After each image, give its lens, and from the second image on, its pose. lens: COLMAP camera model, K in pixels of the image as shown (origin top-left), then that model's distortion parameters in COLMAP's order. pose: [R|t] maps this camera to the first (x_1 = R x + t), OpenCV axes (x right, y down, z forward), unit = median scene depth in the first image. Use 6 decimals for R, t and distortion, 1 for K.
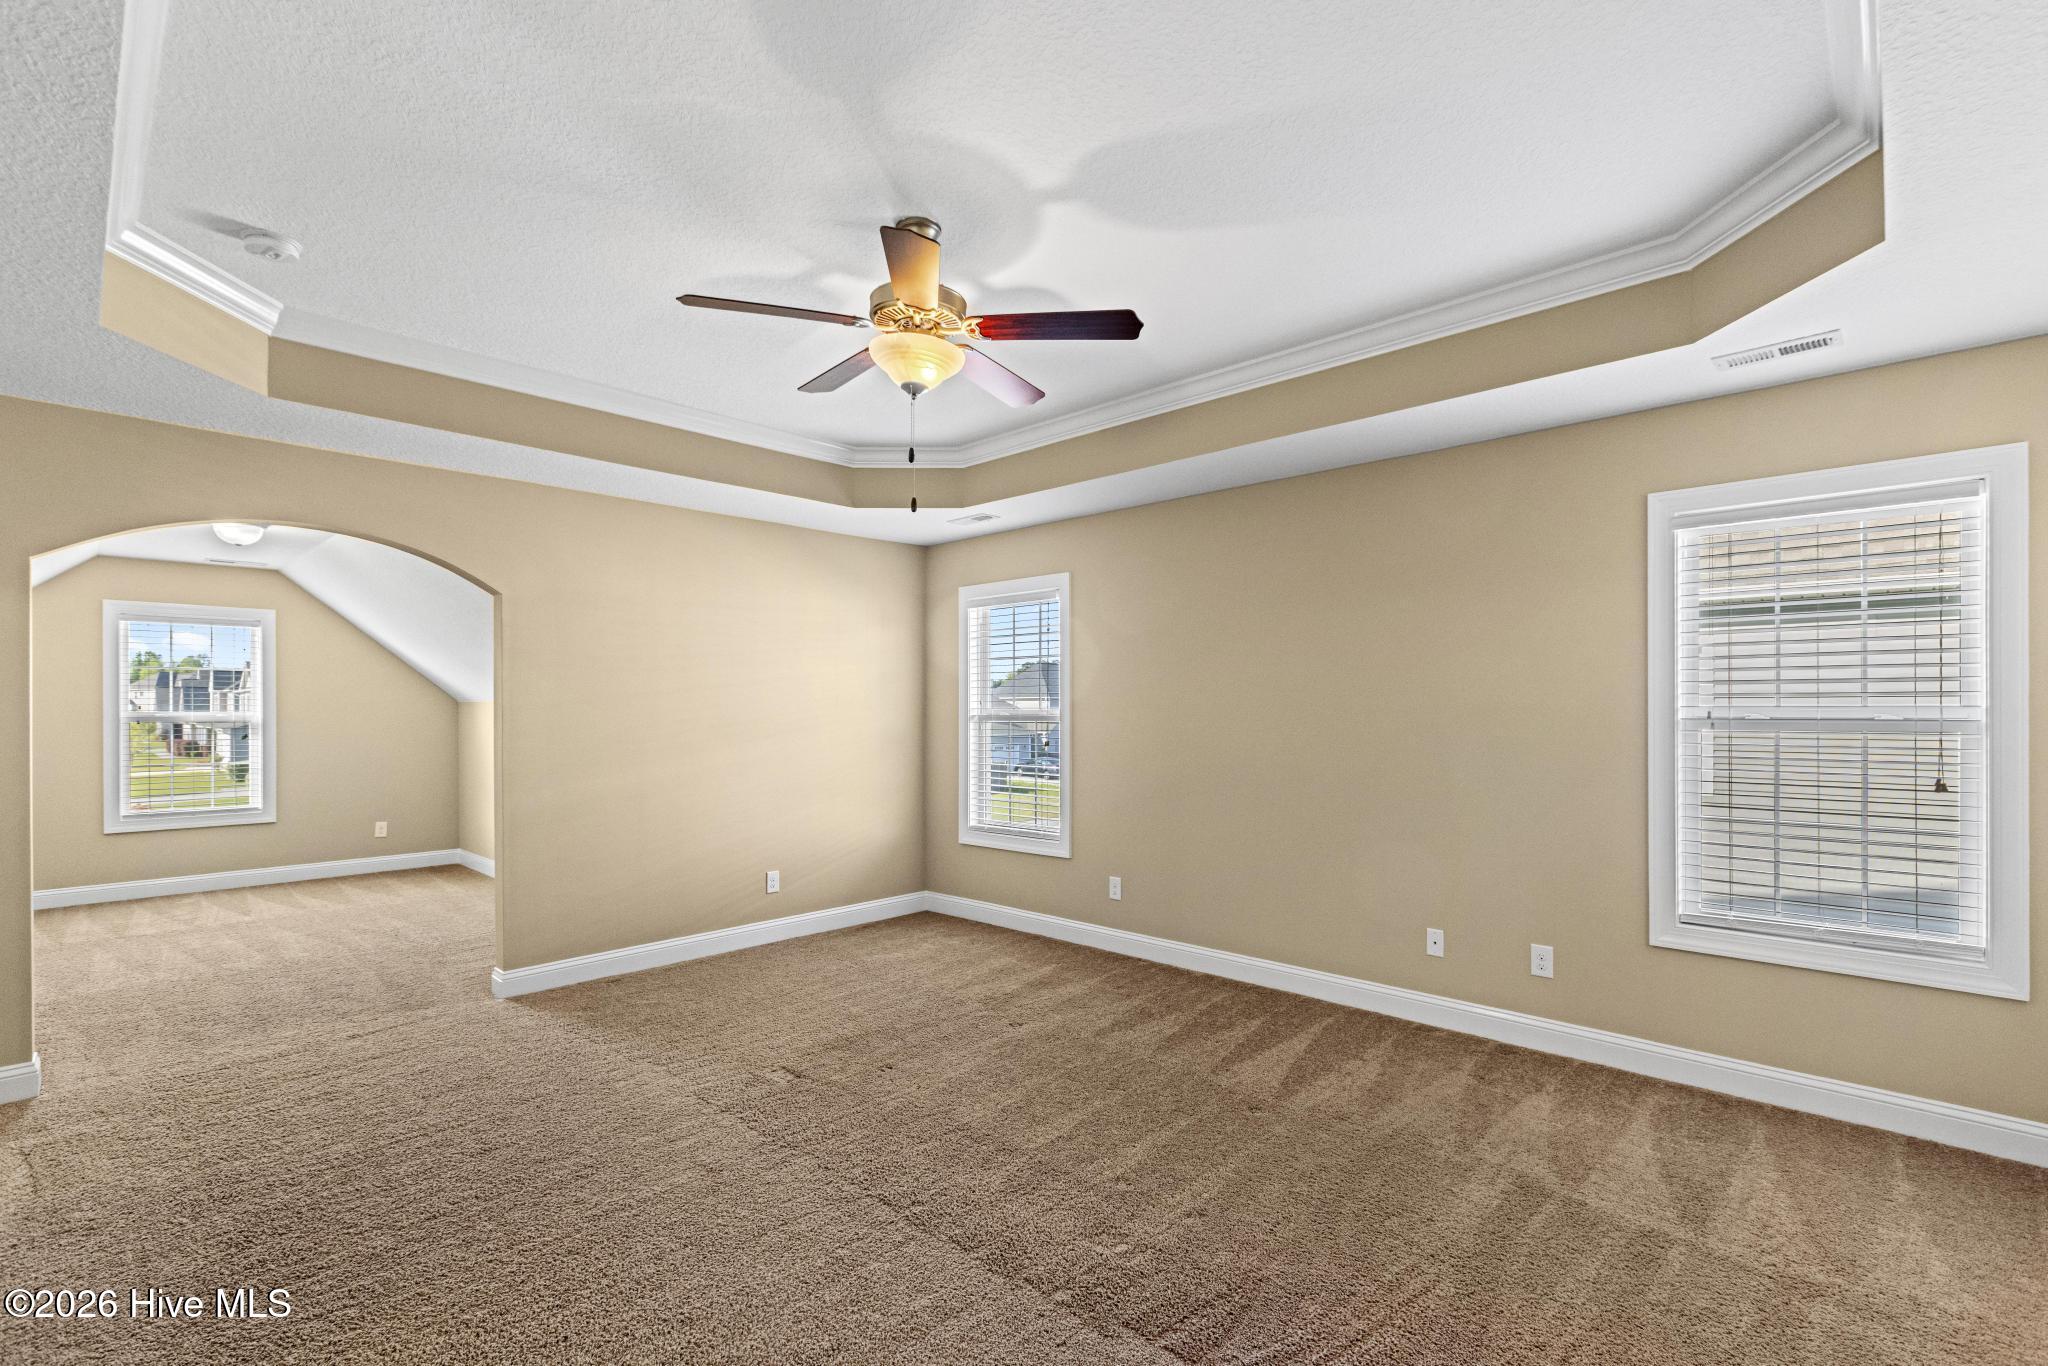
lens RADIAL K [[920.4, 0, 1030.2], [0, 920.4, 688.2], [0, 0, 1]] dist [0.007441, -0.001018]
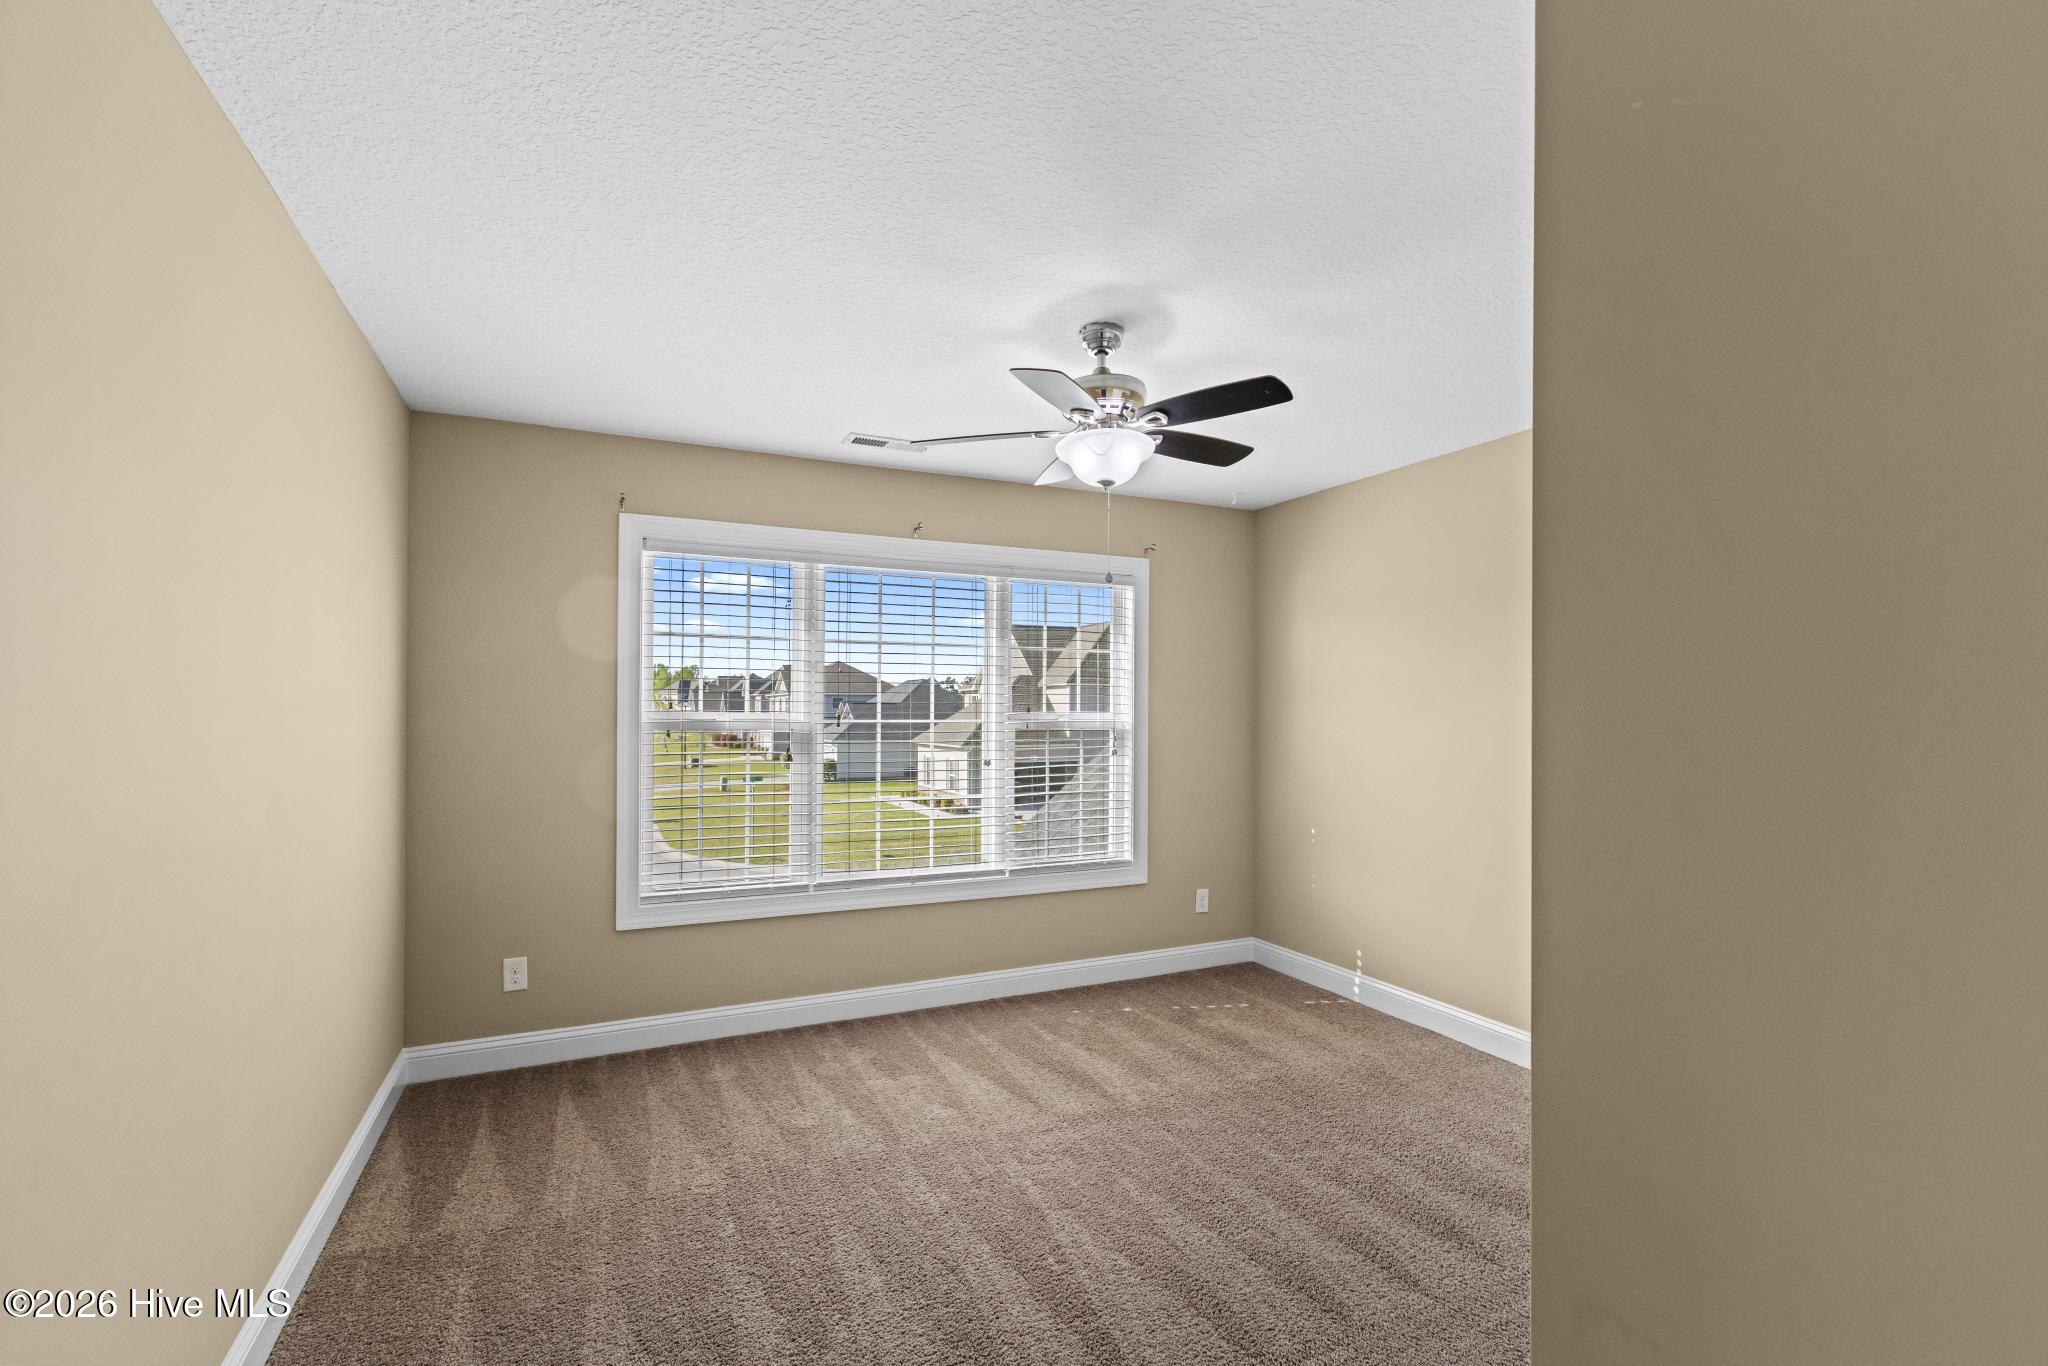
lens RADIAL K [[920.4, 0, 1046.5], [0, 920.4, 688.0], [0, 0, 1]] dist [0.007441, -0.001018]
pose [[0.365987, 0.025992, 0.930257, -0.183770], [-0.022880, 0.999559, -0.018927, 0.003760], [-0.930339, -0.014357, 0.366420, 0.170637]]
